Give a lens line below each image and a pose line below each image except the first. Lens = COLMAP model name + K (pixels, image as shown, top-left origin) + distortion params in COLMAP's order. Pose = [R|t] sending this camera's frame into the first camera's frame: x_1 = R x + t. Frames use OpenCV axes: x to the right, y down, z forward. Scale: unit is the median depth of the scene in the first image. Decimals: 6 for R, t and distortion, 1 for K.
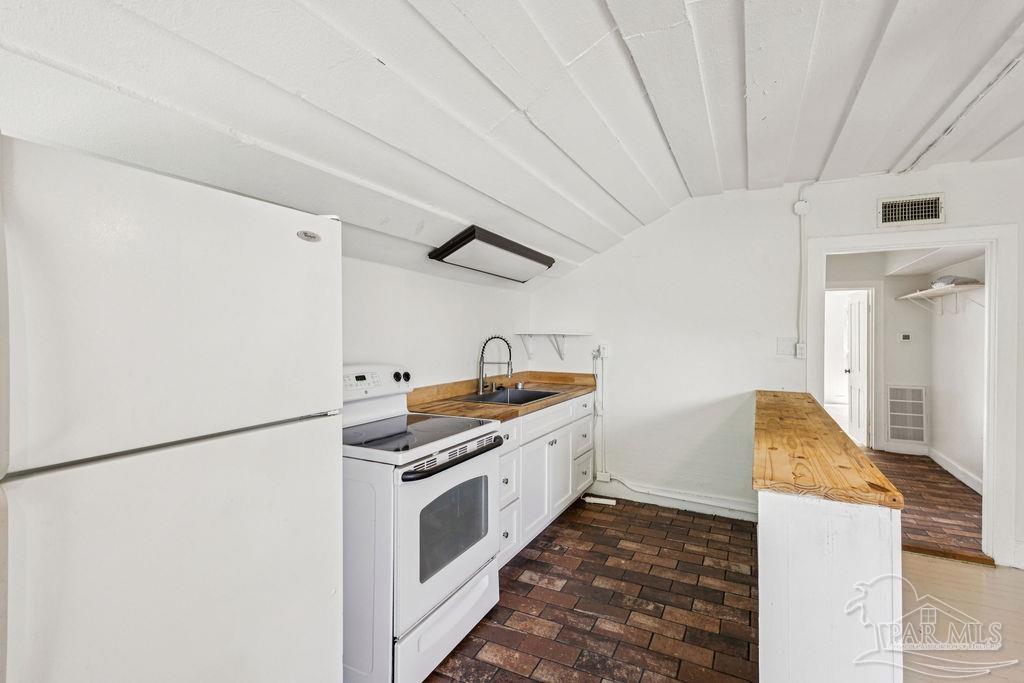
lens RADIAL K [[482.3, 0, 517.0], [0, 482.3, 330.9], [0, 0, 1]] dist [0.016881, -0.002231]
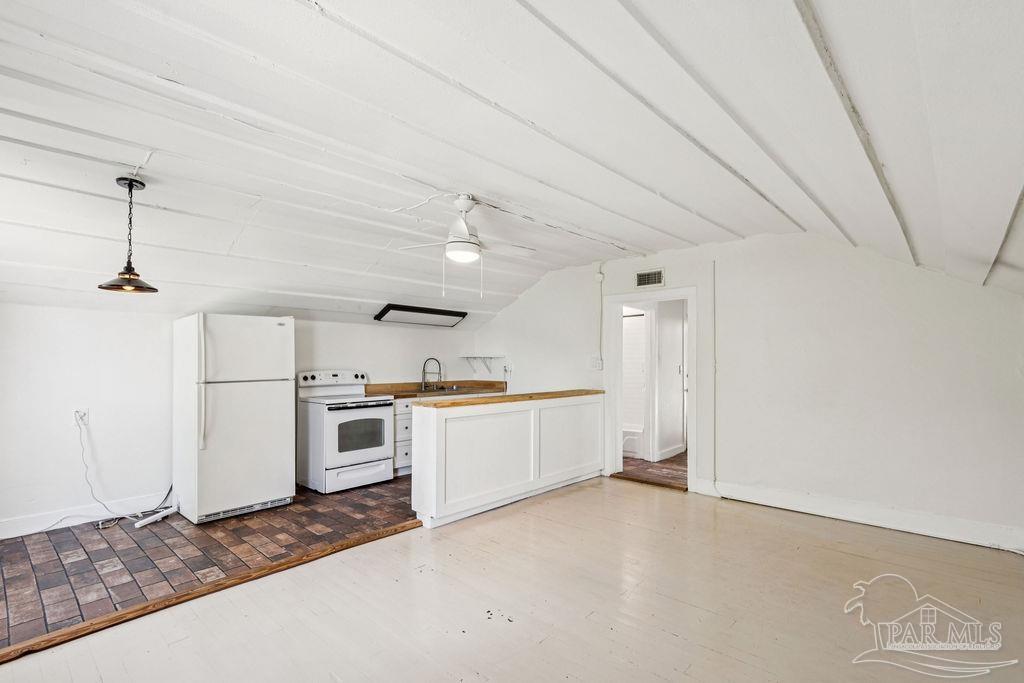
lens RADIAL K [[482.3, 0, 507.2], [0, 482.3, 350.2], [0, 0, 1]] dist [0.016881, -0.002231]
pose [[0.962567, -0.016287, -0.270553, 0.769911], [0.010618, 0.999693, -0.022405, 0.027342], [0.270835, 0.018694, 0.962444, -0.693522]]
